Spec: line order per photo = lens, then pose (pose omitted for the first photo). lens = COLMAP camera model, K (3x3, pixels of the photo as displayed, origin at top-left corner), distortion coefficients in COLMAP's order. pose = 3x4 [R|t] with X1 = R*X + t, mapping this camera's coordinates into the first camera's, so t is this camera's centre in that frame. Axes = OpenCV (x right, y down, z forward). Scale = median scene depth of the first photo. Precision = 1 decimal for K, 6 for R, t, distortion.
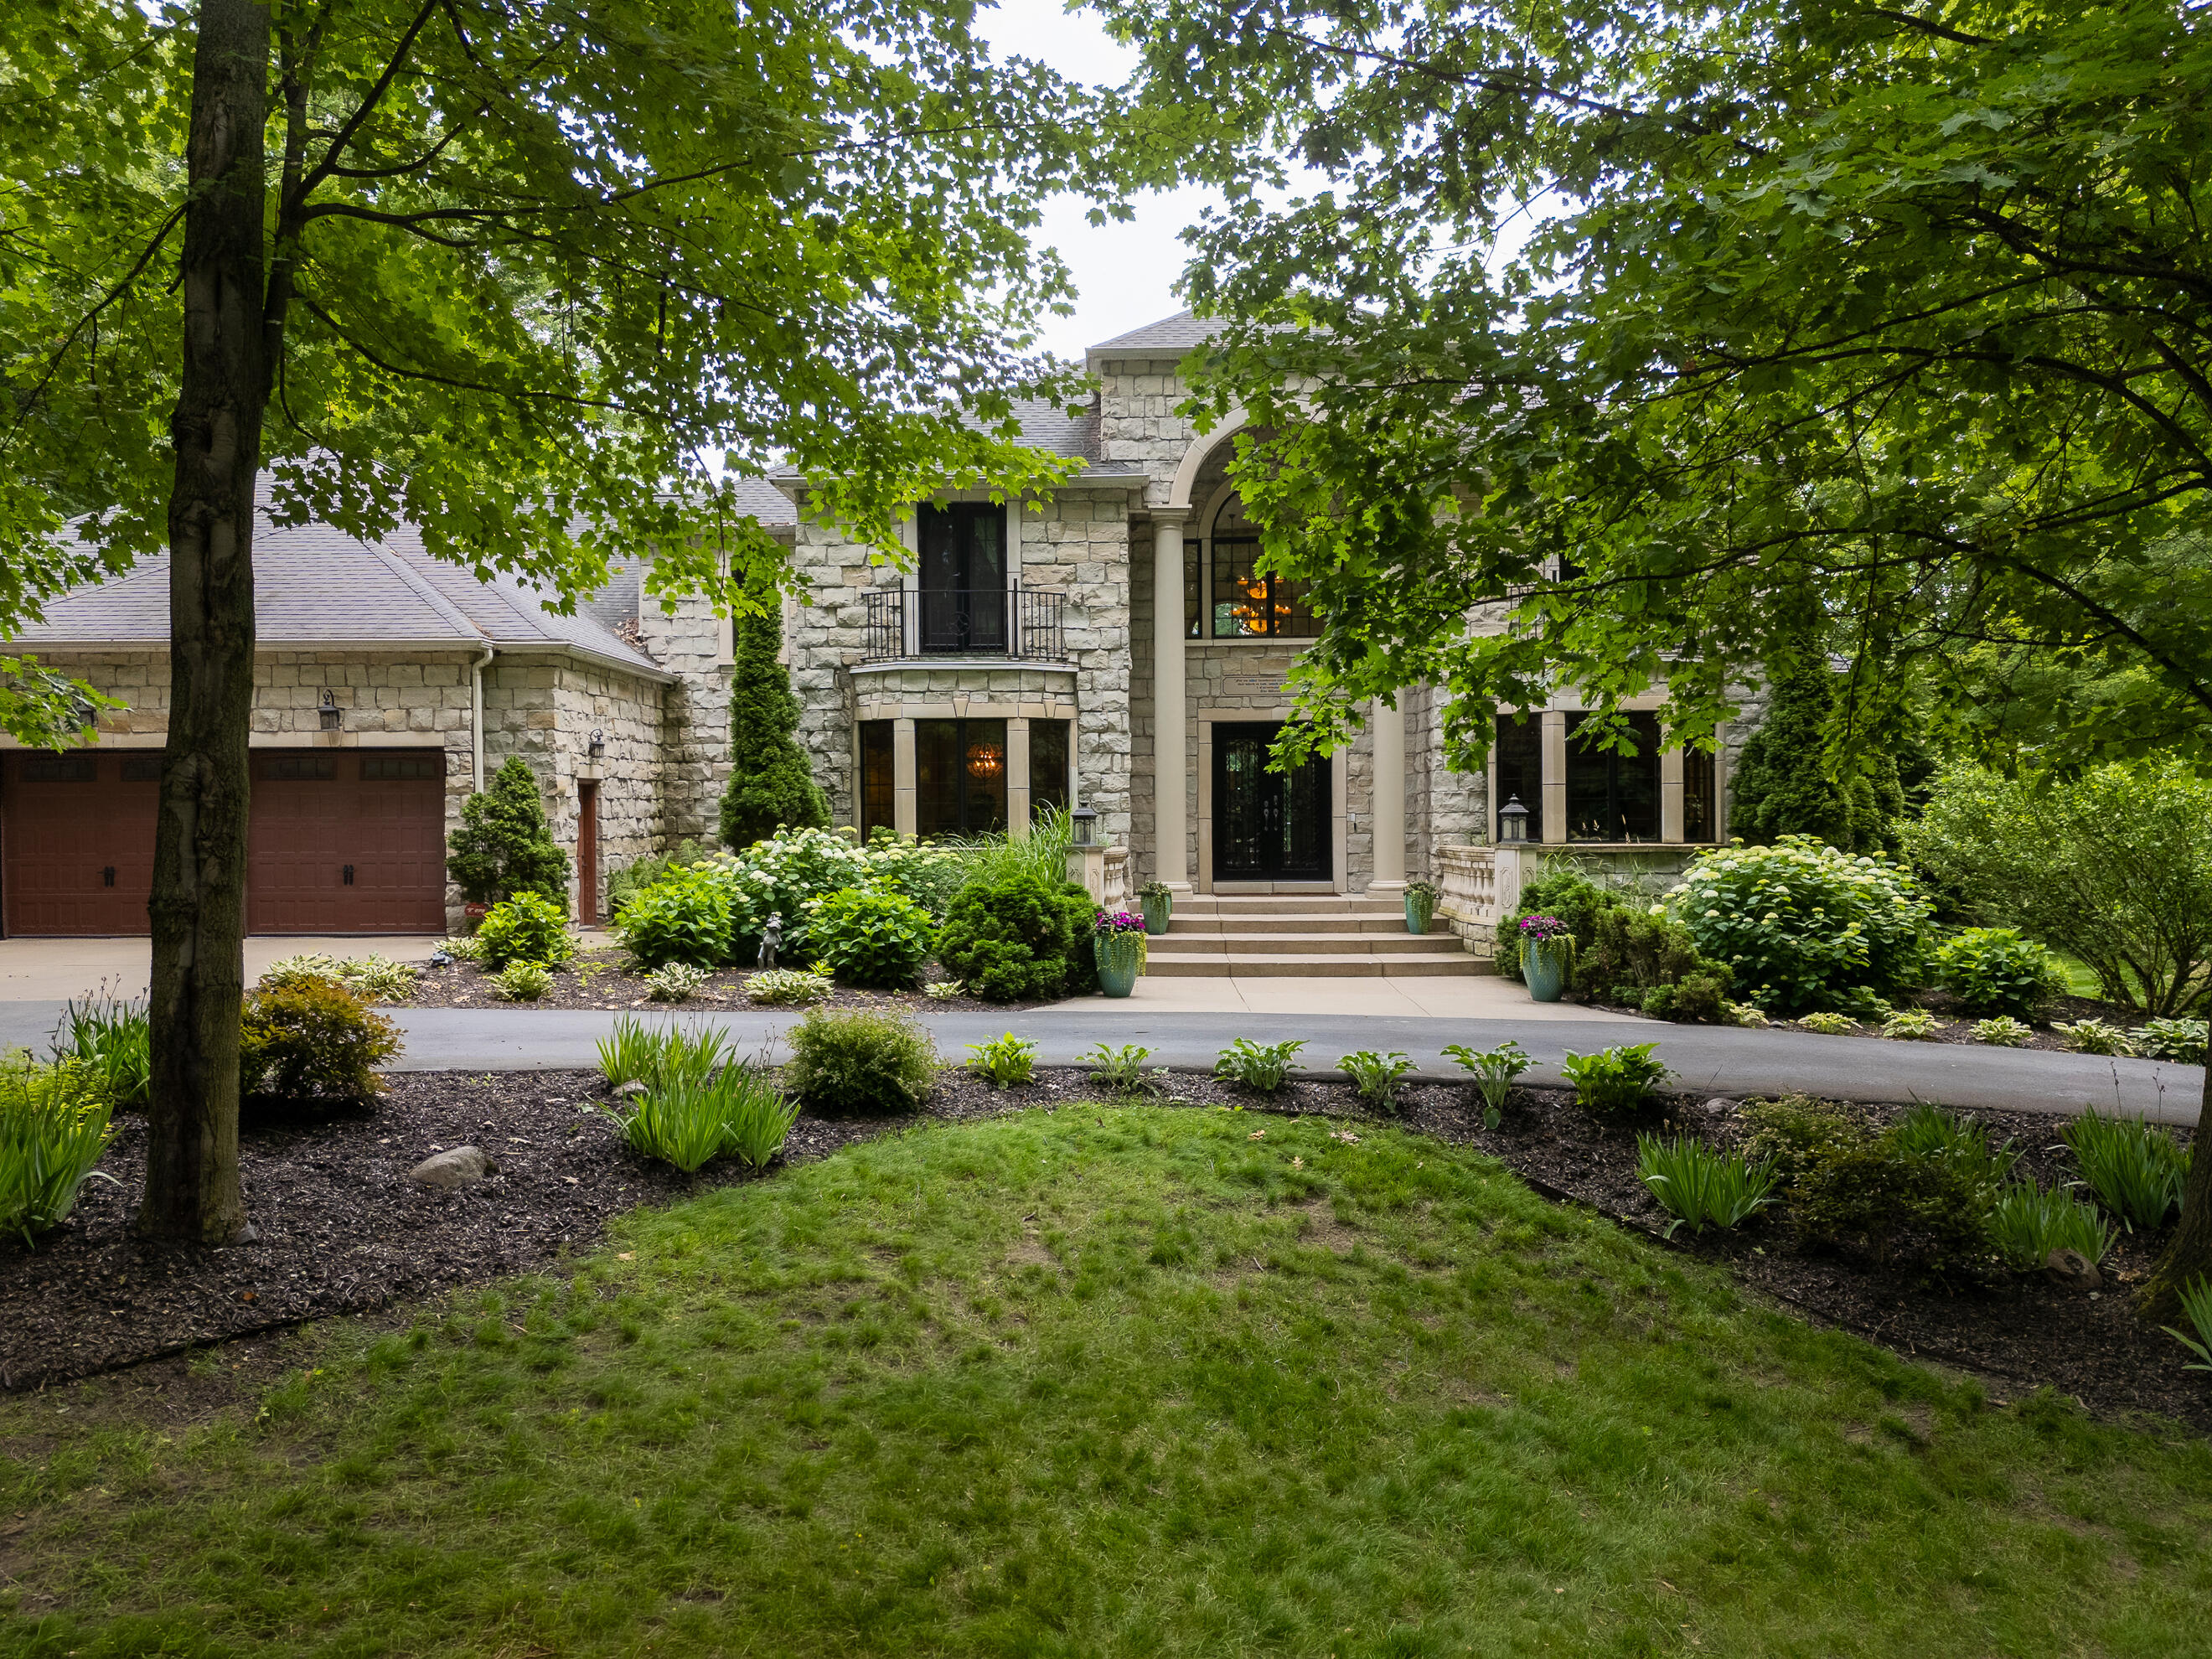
lens RADIAL K [[1605.6, 0, 1089.2], [0, 1605.6, 830.4], [0, 0, 1]] dist [0.189663, -0.486431]
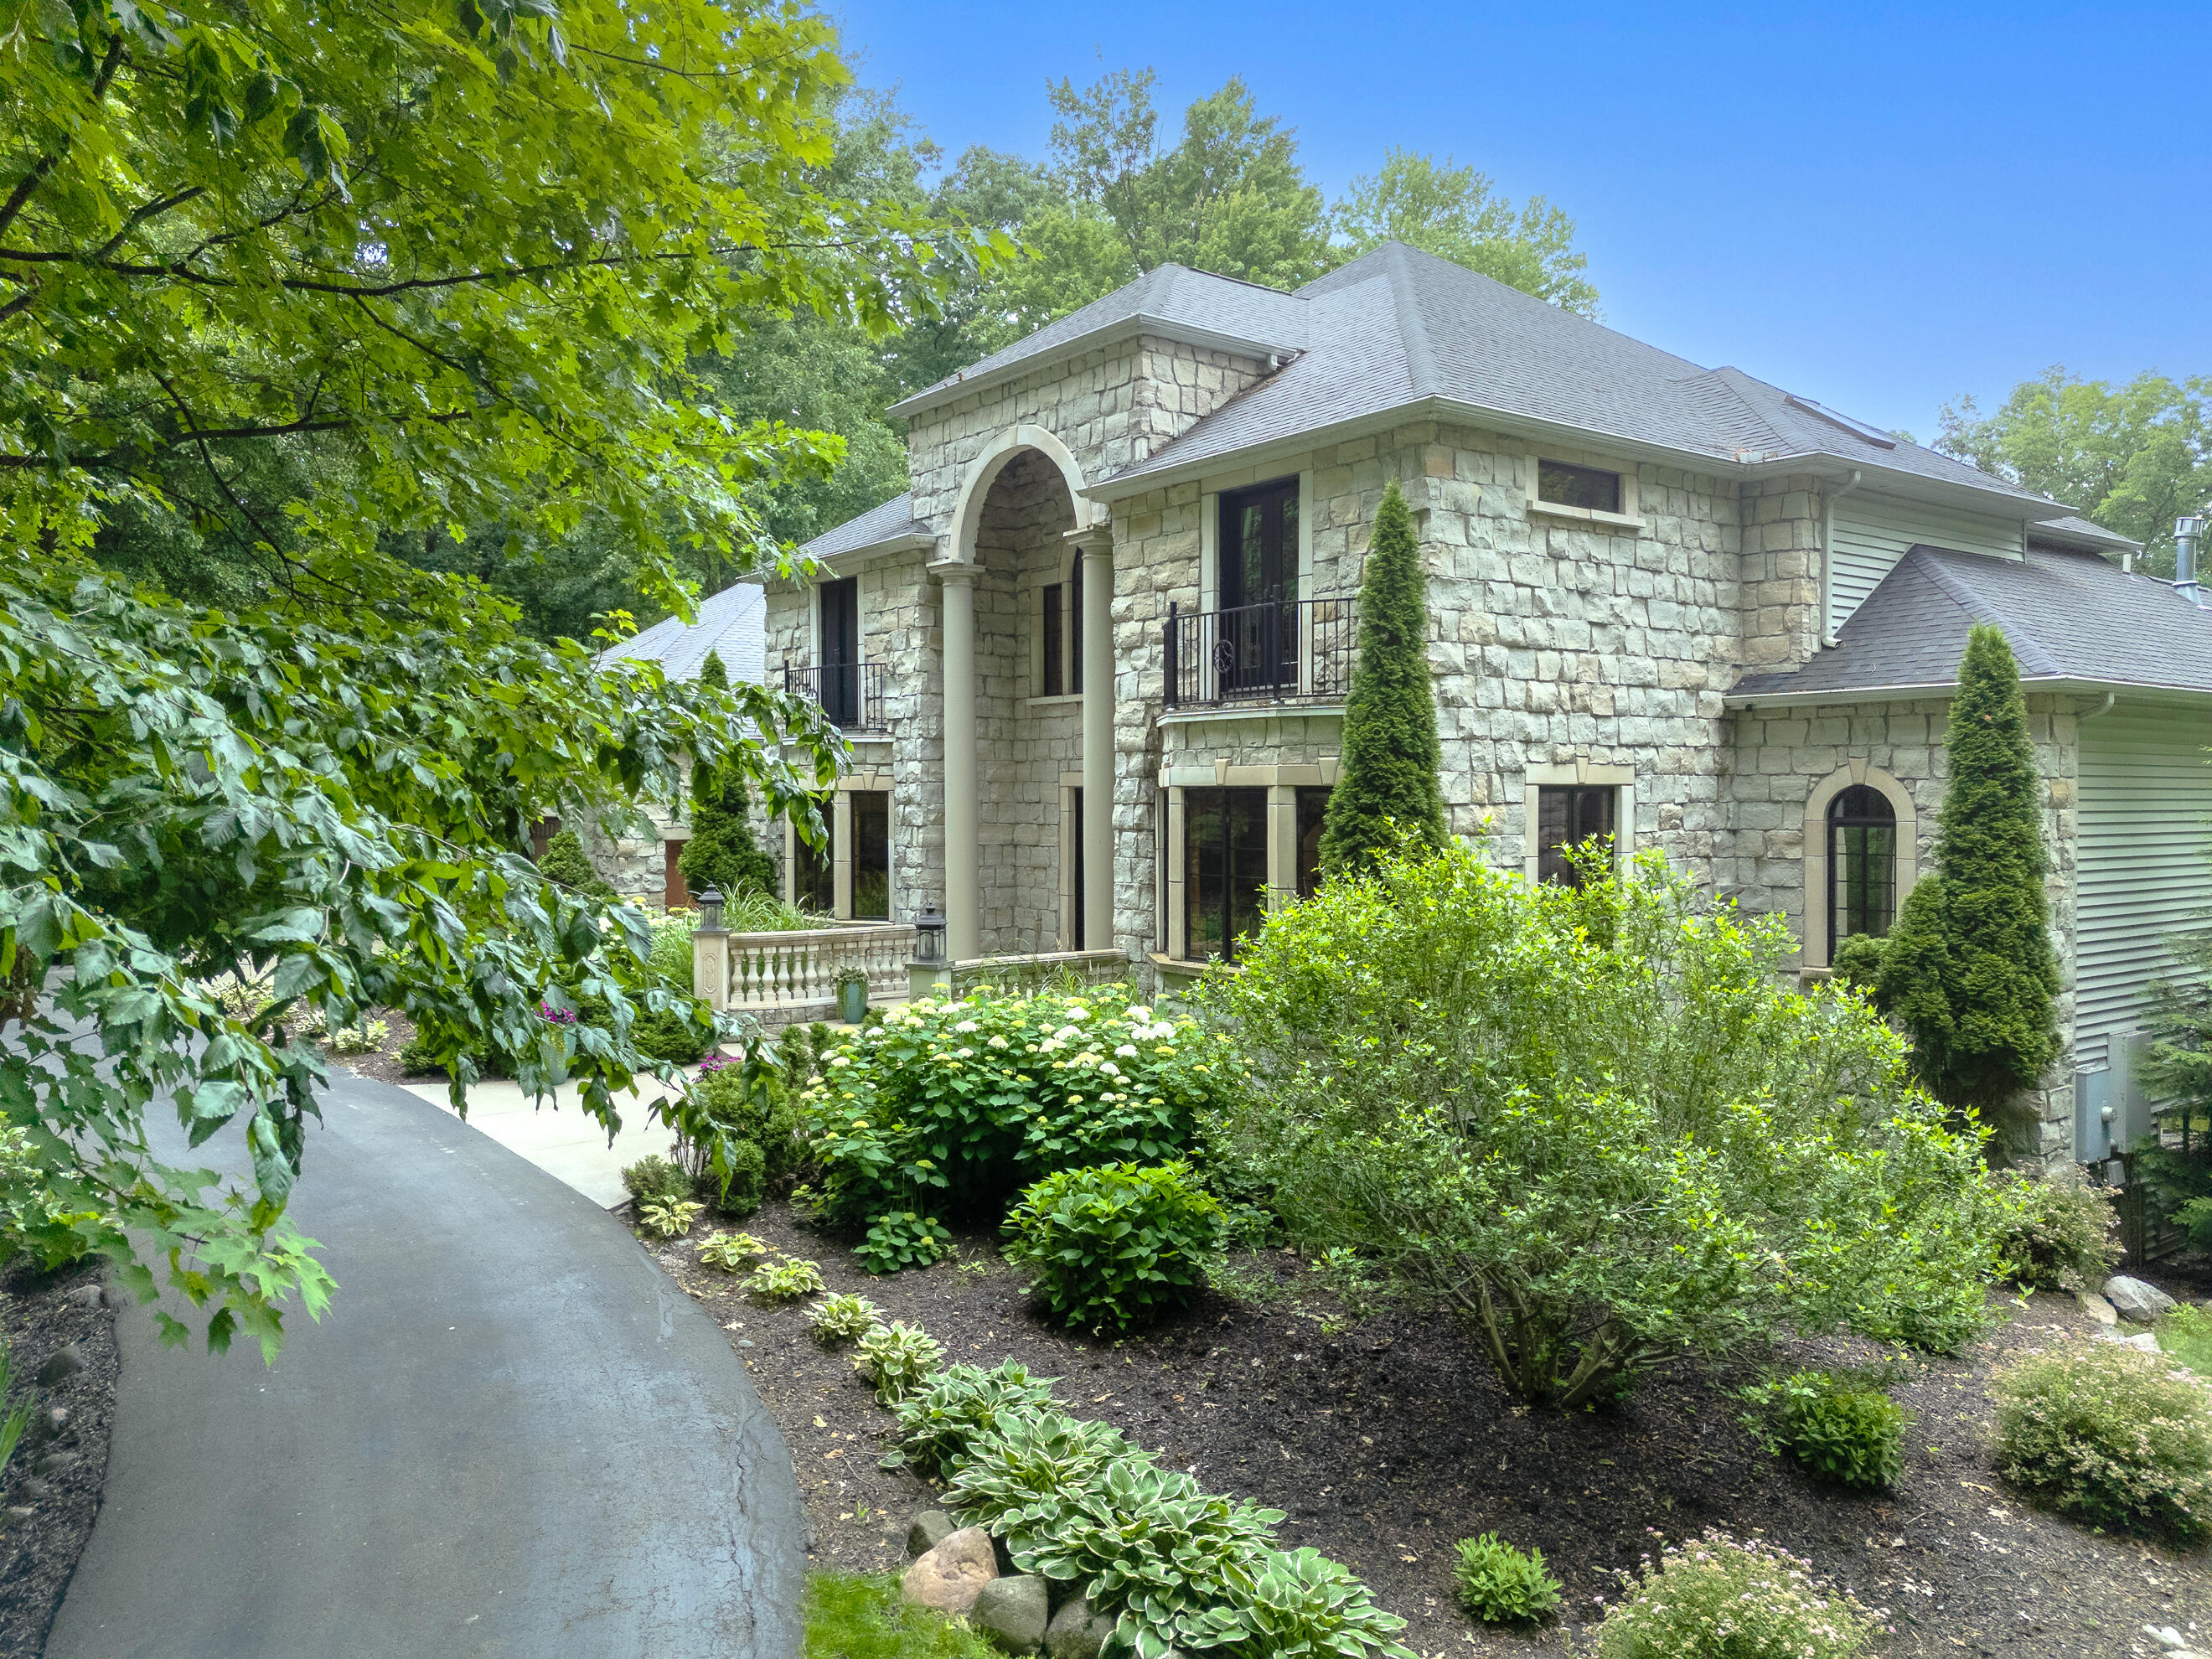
lens RADIAL K [[1605.6, 0, 1089.2], [0, 1605.6, 830.4], [0, 0, 1]] dist [0.189663, -0.486431]
pose [[0.624153, 0.019539, -0.781058, 0.839320], [-0.004843, 0.999765, 0.021140, -0.067278], [0.781287, -0.009412, 0.624101, 0.490689]]
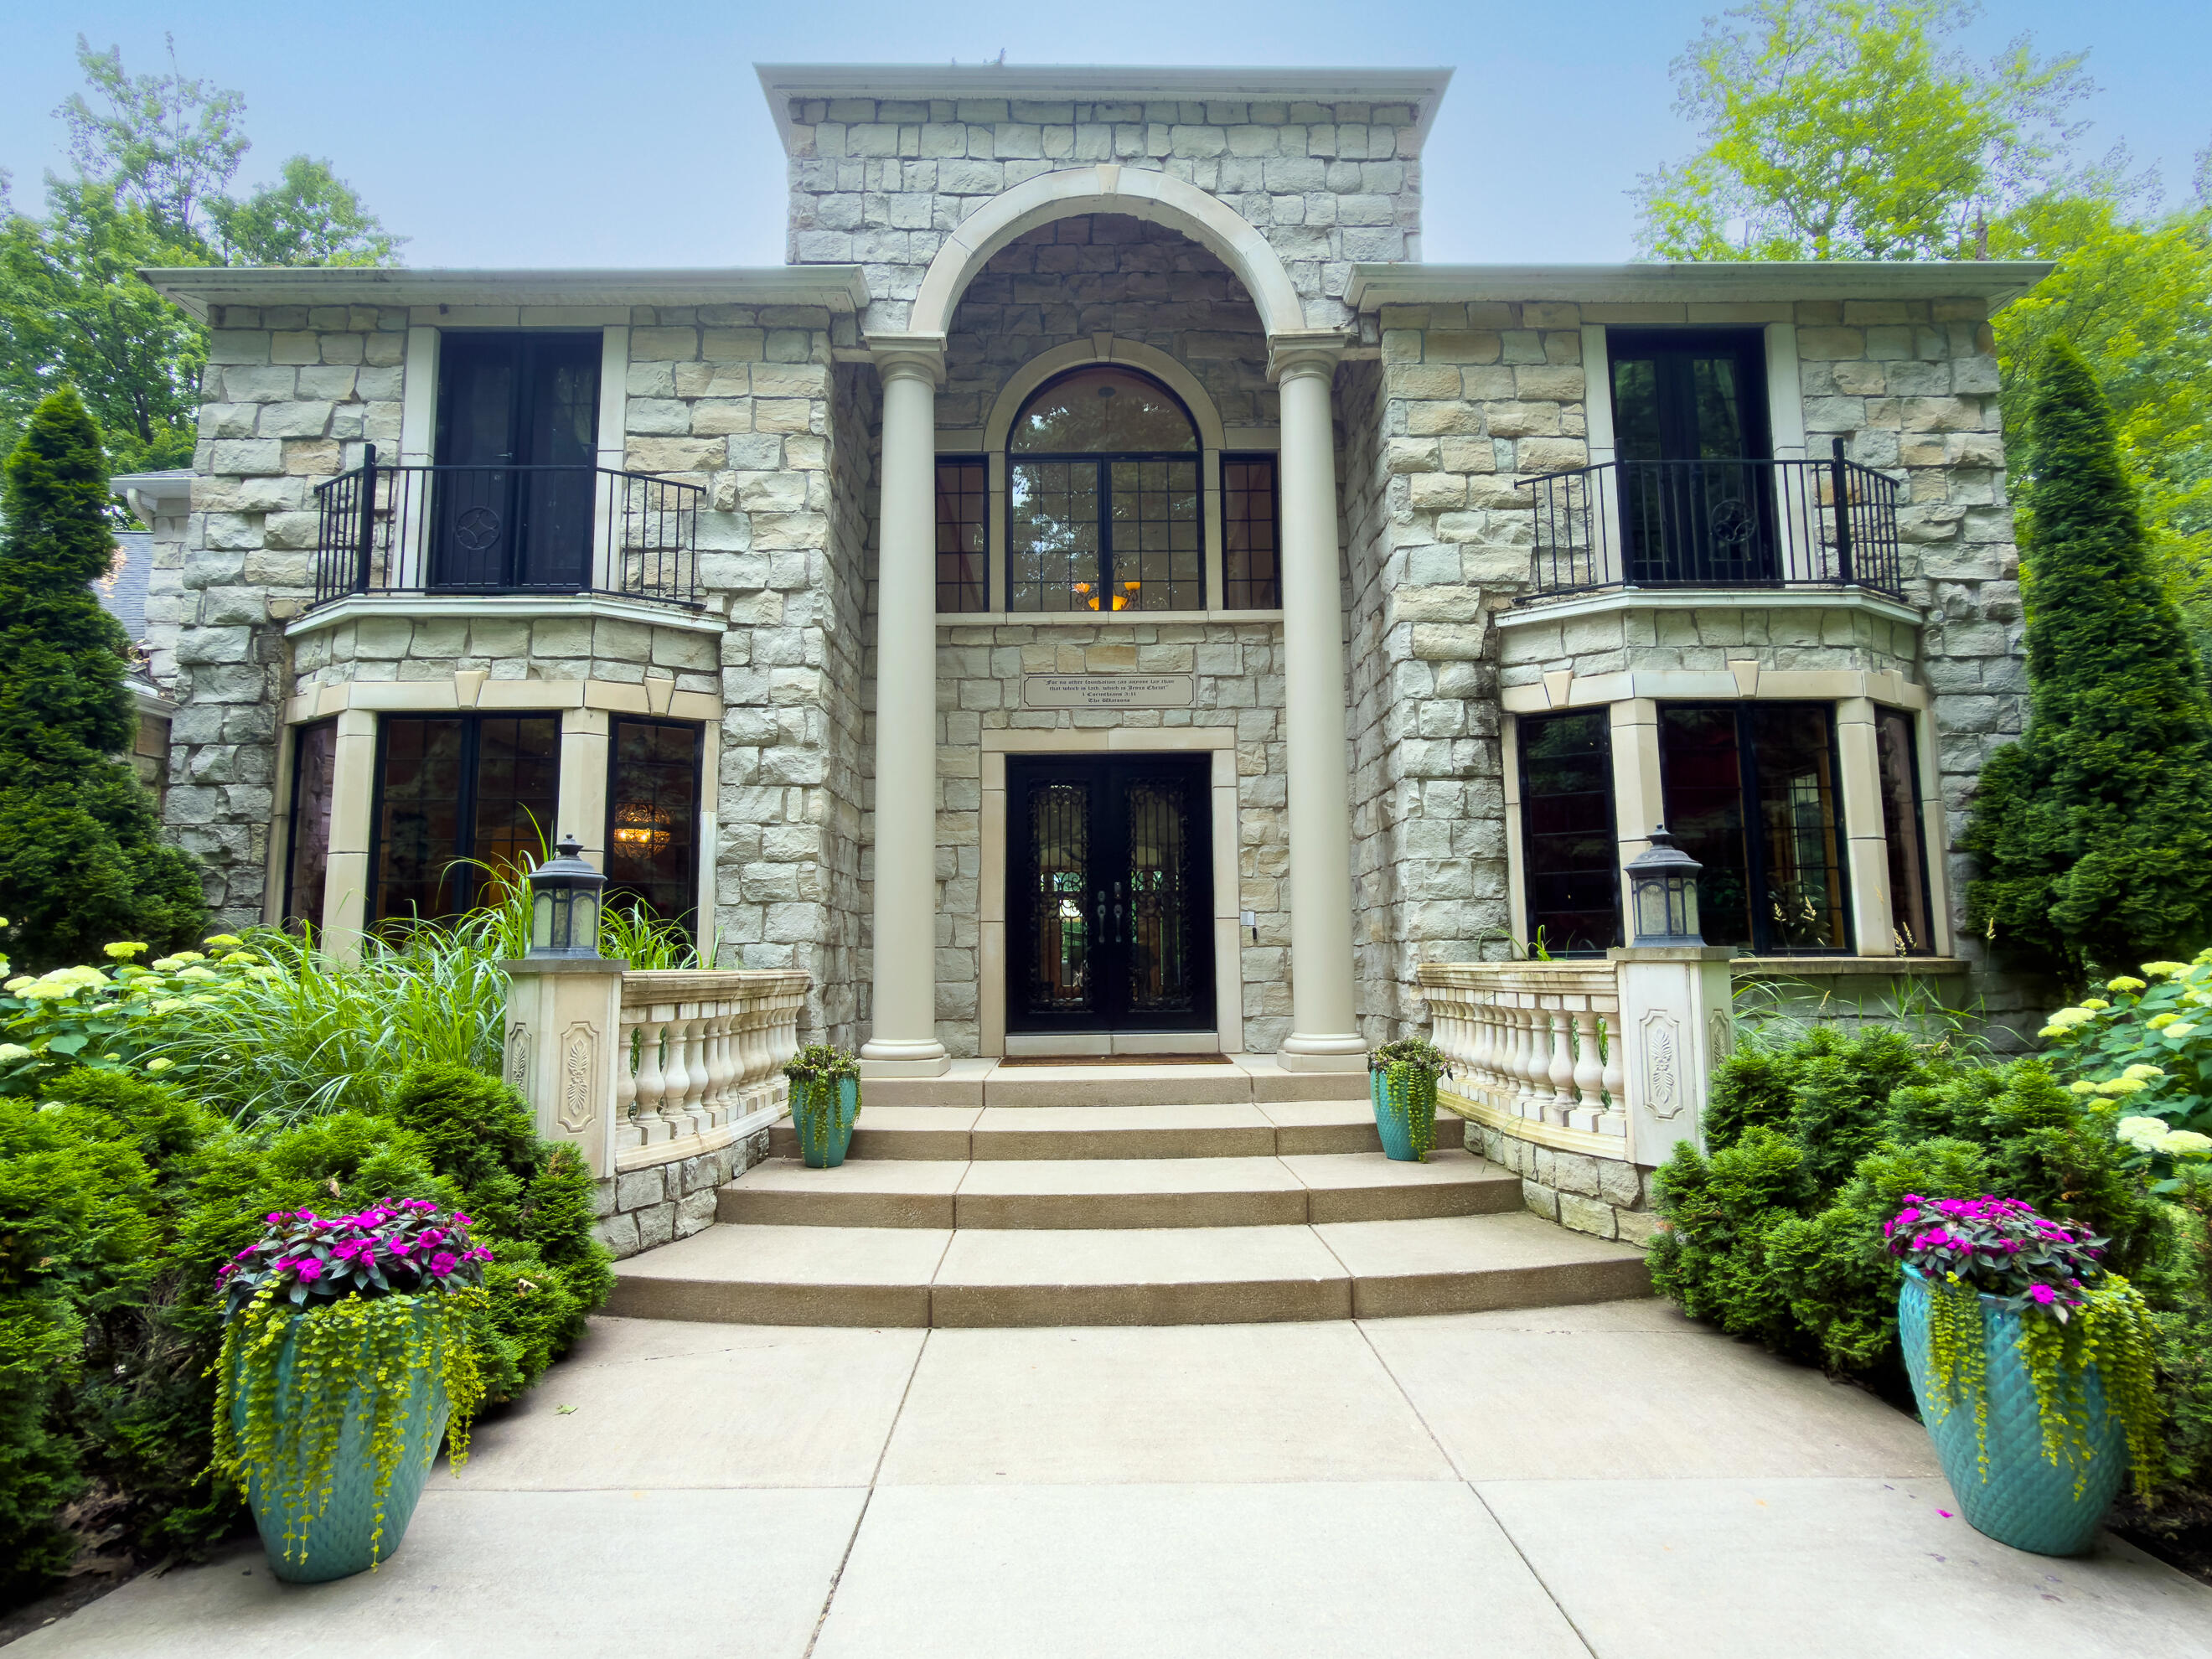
lens RADIAL K [[1140.8, 0, 1101.8], [0, 1140.8, 833.9], [0, 0, 1]] dist [0.000733, -0.001804]
pose [[0.999101, 0.000809, 0.042390, 0.100839], [0.004396, 0.992454, -0.122541, 0.012294], [-0.042169, 0.122617, 0.991558, 0.645326]]
